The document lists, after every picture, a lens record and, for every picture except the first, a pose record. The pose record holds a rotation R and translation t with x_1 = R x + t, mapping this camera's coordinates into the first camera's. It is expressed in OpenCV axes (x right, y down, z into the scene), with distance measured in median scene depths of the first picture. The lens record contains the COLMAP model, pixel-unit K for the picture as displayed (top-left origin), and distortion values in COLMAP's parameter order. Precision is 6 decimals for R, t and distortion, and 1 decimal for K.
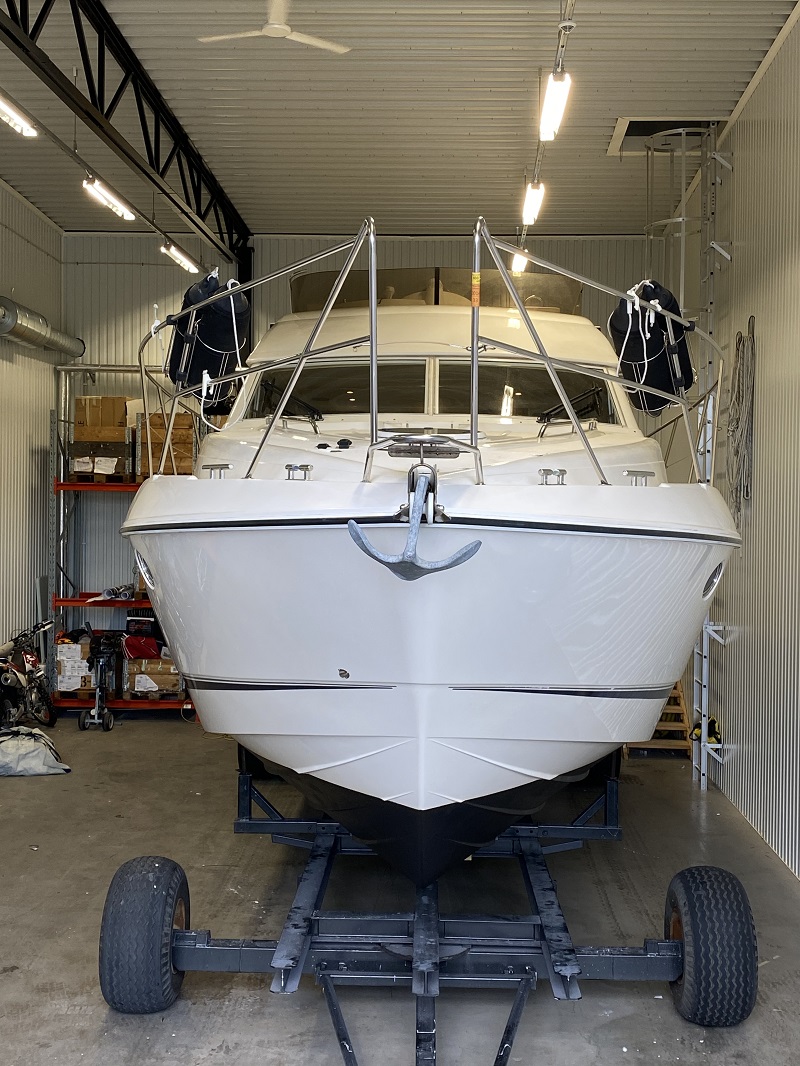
lens RADIAL K [[1342.3, 0, 400.0], [0, 1342.3, 533.0], [0, 0, 1]] dist [0.056394, -0.043975]
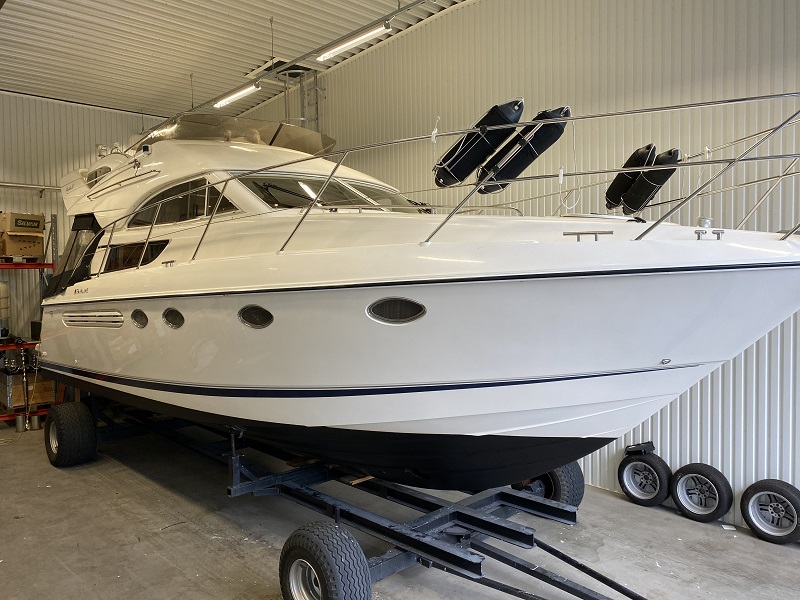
lens RADIAL K [[609.9, 0, 400.0], [0, 609.9, 300.0], [0, 0, 1]] dist [0.047752, -0.032050]
pose [[0.701157, -0.048627, 0.711347, -0.362735], [0.037735, 0.998804, 0.031083, -0.002322], [-0.712008, 0.005049, 0.702153, 0.322007]]
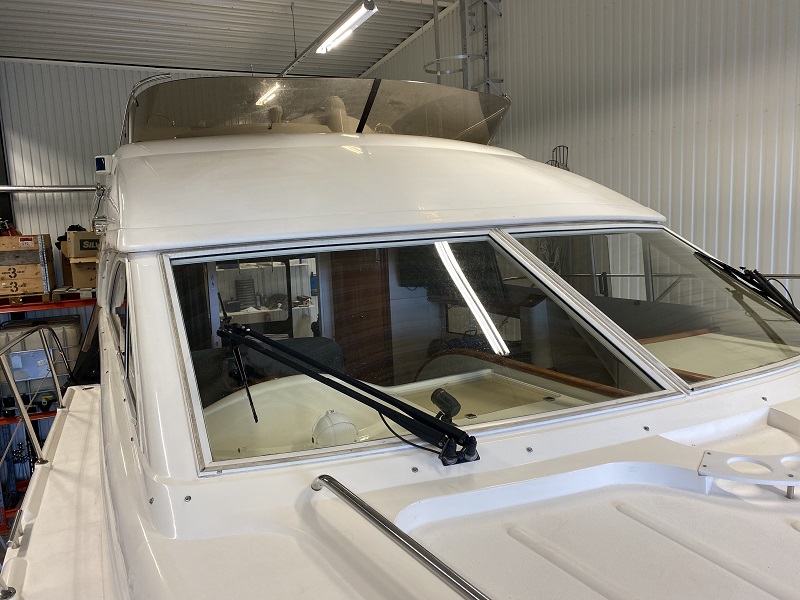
lens RADIAL K [[614.7, 0, 400.6], [0, 614.7, 296.3], [0, 0, 1]] dist [0.024888, -0.028610]
pose [[0.882938, -0.104127, 0.457798, -0.103147], [0.062237, 0.992448, 0.105701, -0.106918], [-0.465347, -0.064835, 0.882751, 0.615339]]
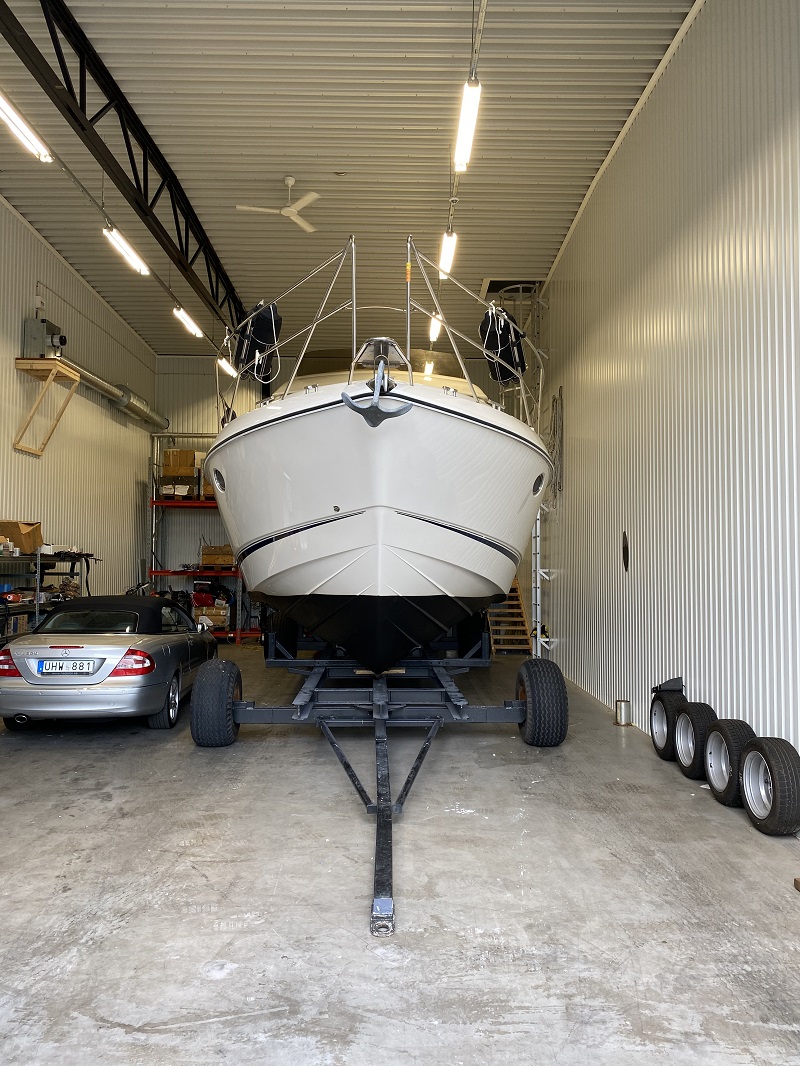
lens RADIAL K [[827.9, 0, 400.0], [0, 827.9, 533.0], [0, 0, 1]] dist [0.057336, -0.108508]
pose [[0.998470, -0.005065, 0.055059, -0.007834], [0.008470, 0.998054, -0.061776, 0.092984], [-0.054639, 0.062148, 0.996570, -0.050432]]
